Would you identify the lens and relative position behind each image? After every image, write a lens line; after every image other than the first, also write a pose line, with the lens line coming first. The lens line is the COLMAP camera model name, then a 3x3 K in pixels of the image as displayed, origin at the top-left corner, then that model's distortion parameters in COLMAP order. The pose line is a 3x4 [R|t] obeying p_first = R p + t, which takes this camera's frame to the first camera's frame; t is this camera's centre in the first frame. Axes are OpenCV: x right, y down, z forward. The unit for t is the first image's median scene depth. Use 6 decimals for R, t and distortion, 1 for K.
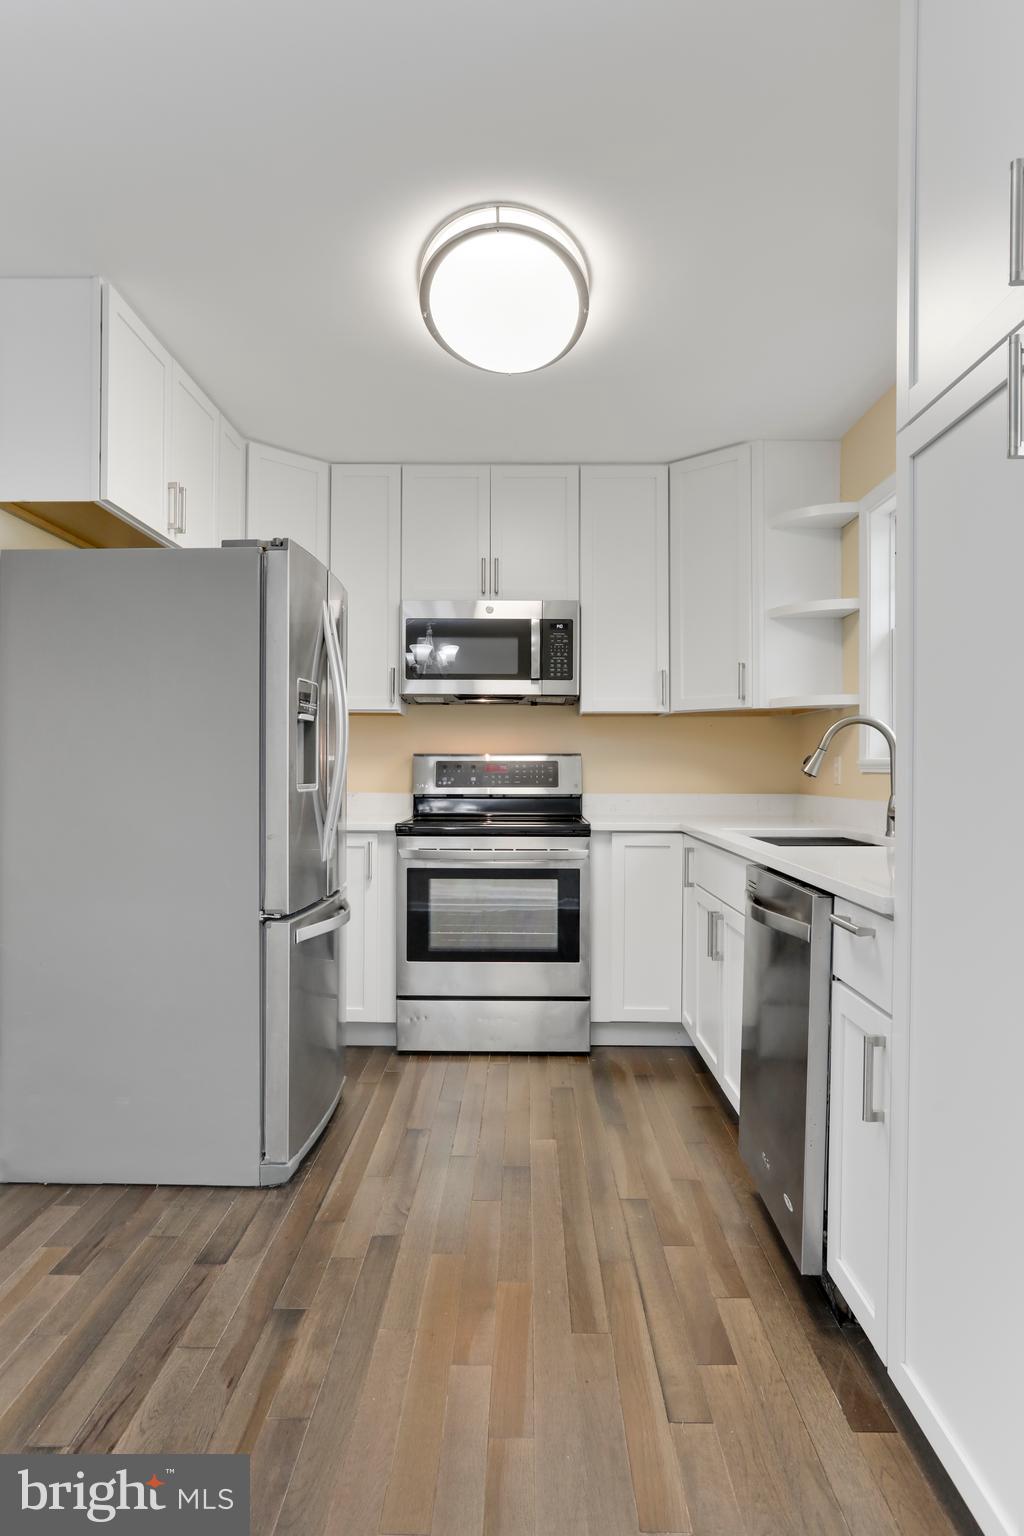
lens RADIAL K [[936.4, 0, 512.0], [0, 936.4, 768.0], [0, 0, 1]] dist [-0.011996, 0.001786]
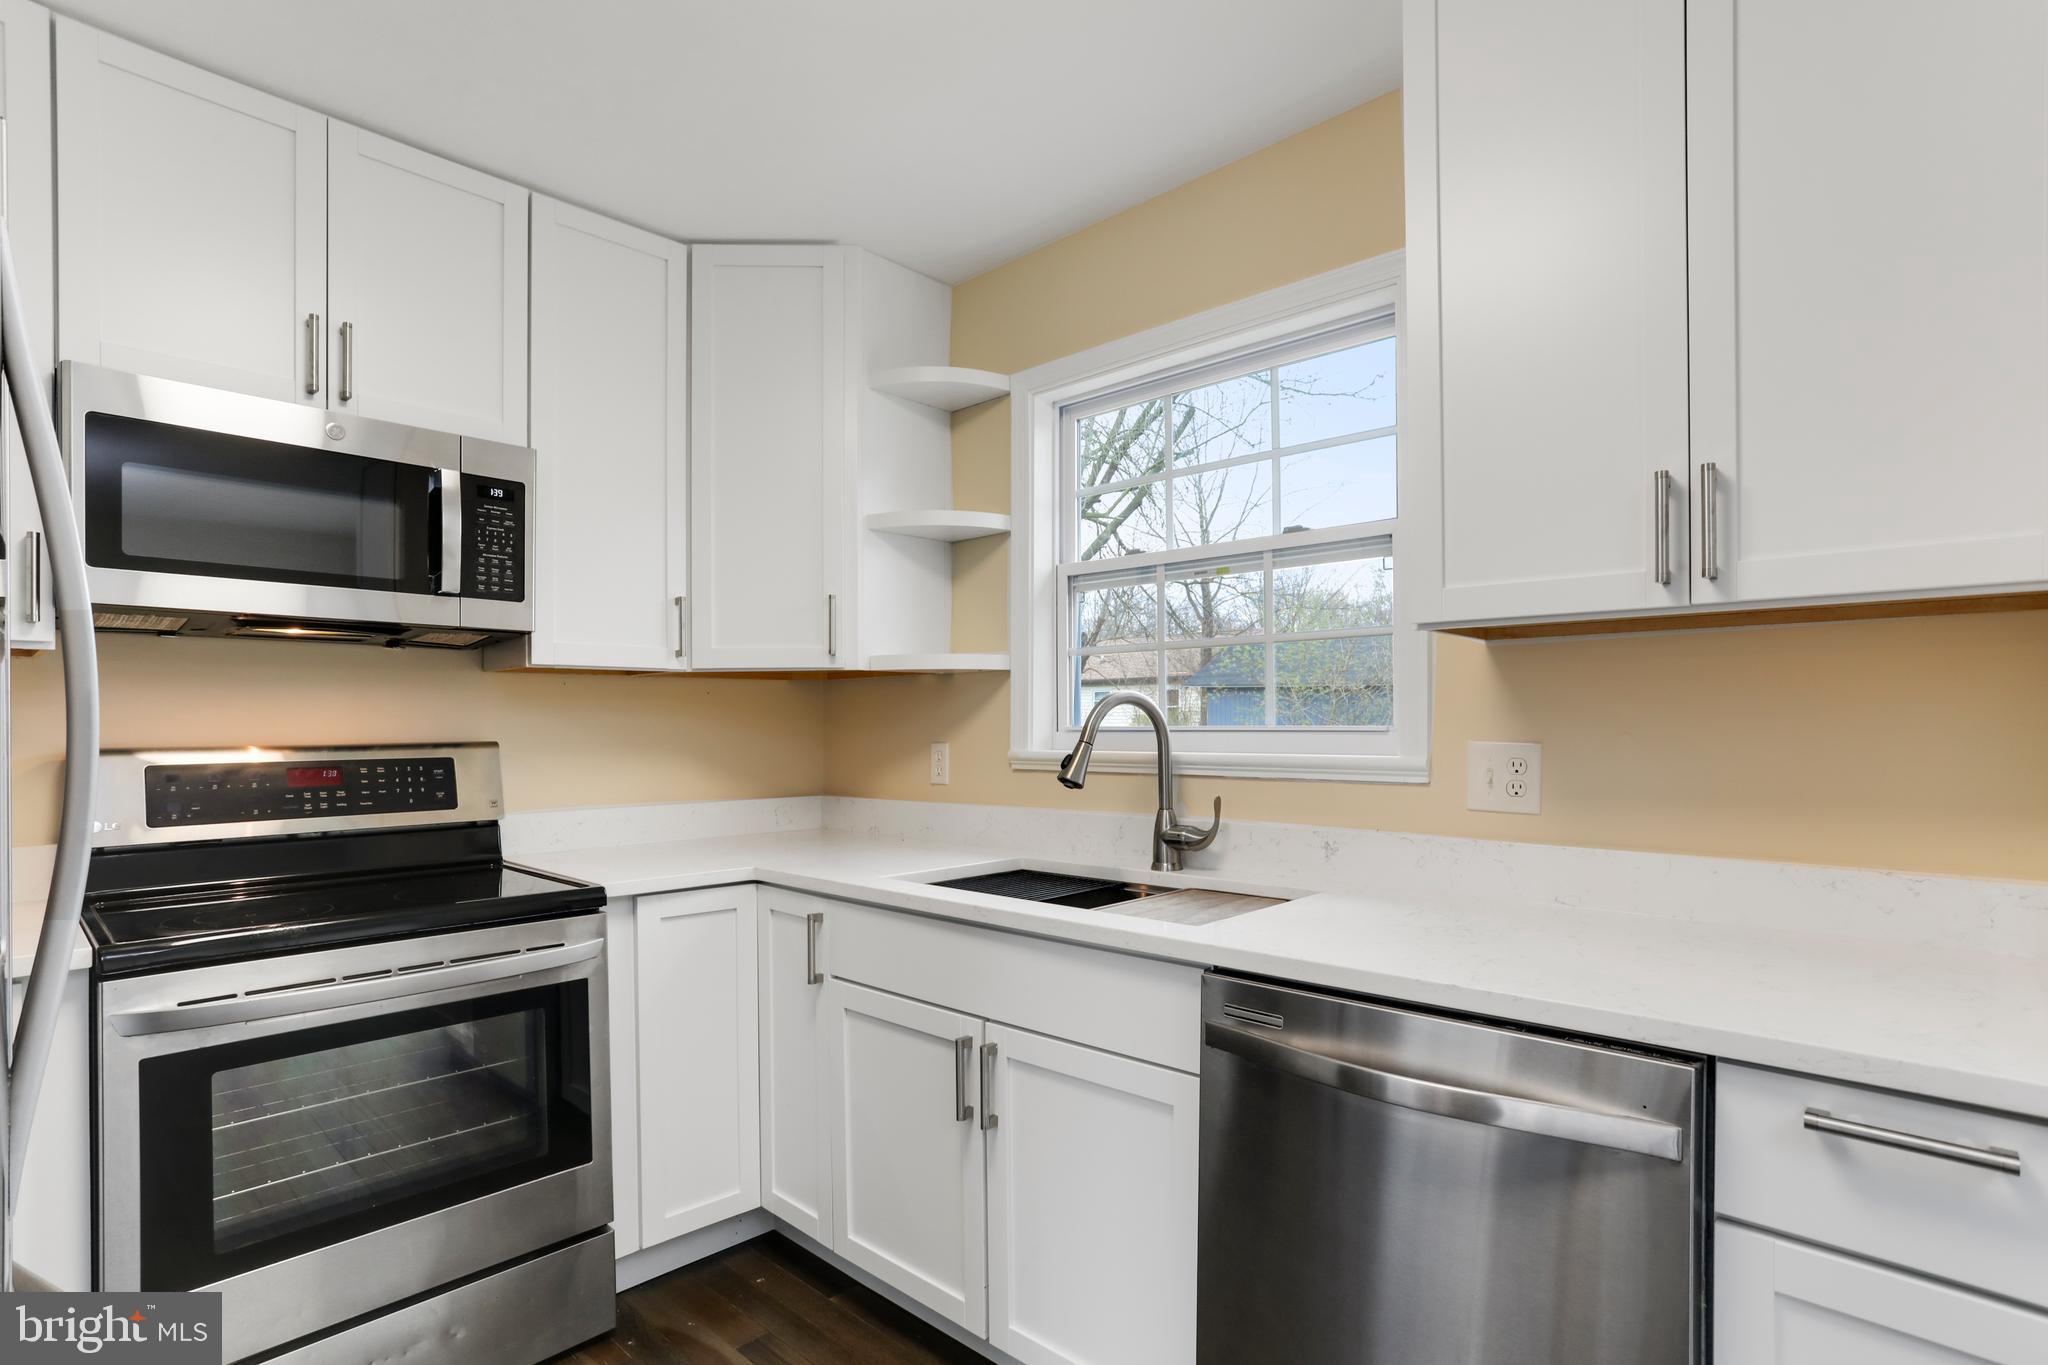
lens RADIAL K [[1005.7, 0, 1015.5], [0, 1005.7, 728.8], [0, 0, 1]] dist [-0.059770, 0.031474]
pose [[0.677973, -0.011533, 0.734996, -0.159462], [0.009156, 0.999932, 0.007245, -0.027750], [-0.735030, 0.001818, 0.678032, 0.460981]]
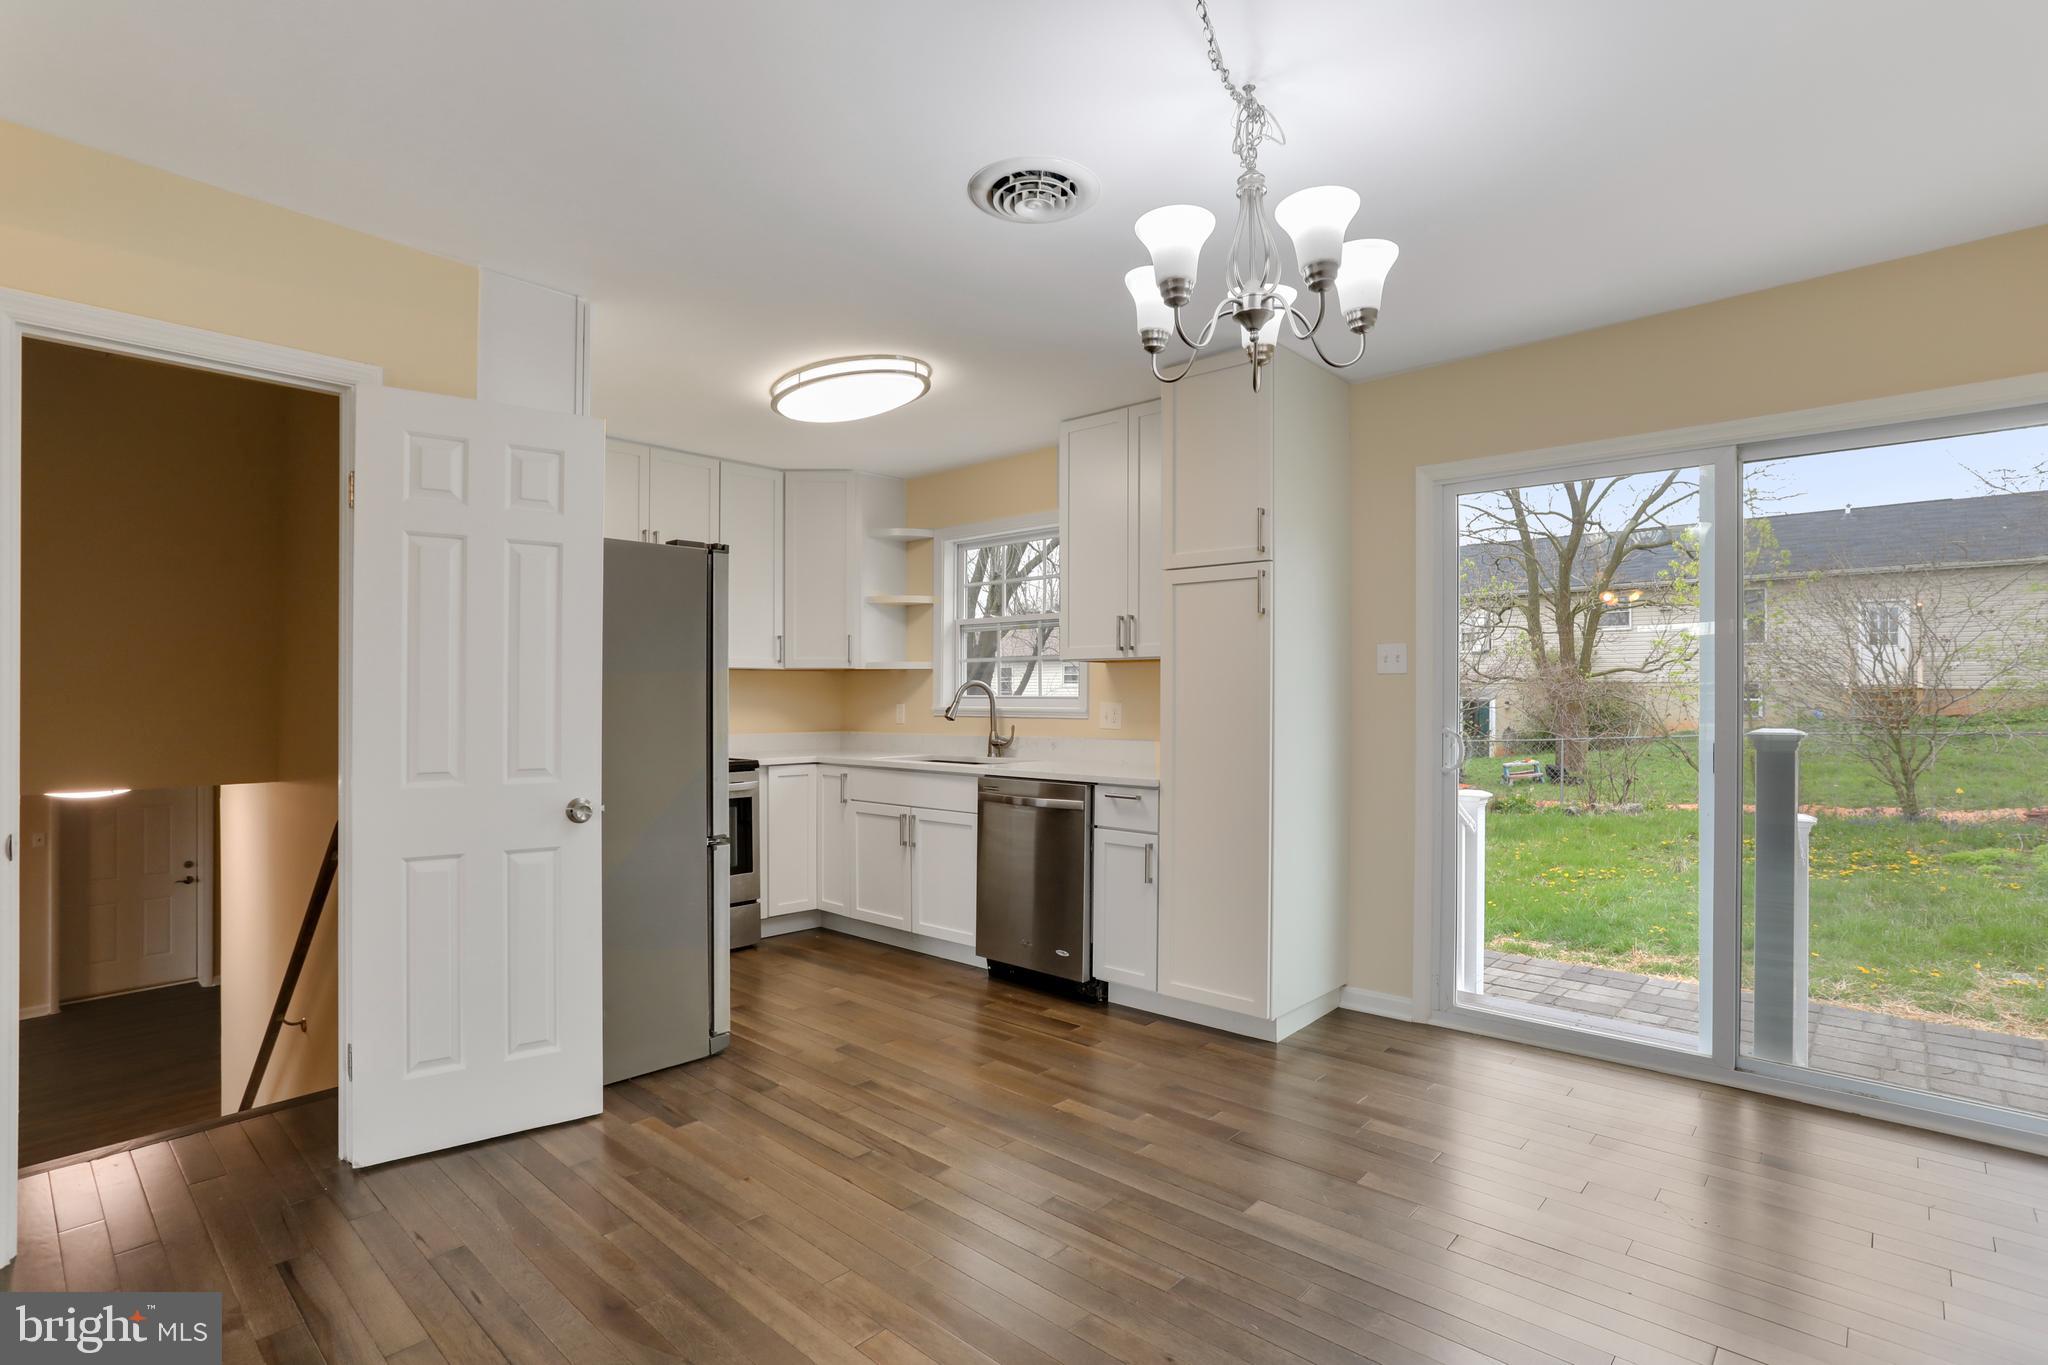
lens RADIAL K [[1004.8, 0, 1019.2], [0, 1004.8, 708.6], [0, 0, 1]] dist [-0.058901, 0.031700]
pose [[0.666715, -0.014134, 0.745179, -0.663285], [0.004147, 0.999875, 0.015254, -0.027252], [-0.745302, -0.007080, 0.666690, -0.140166]]
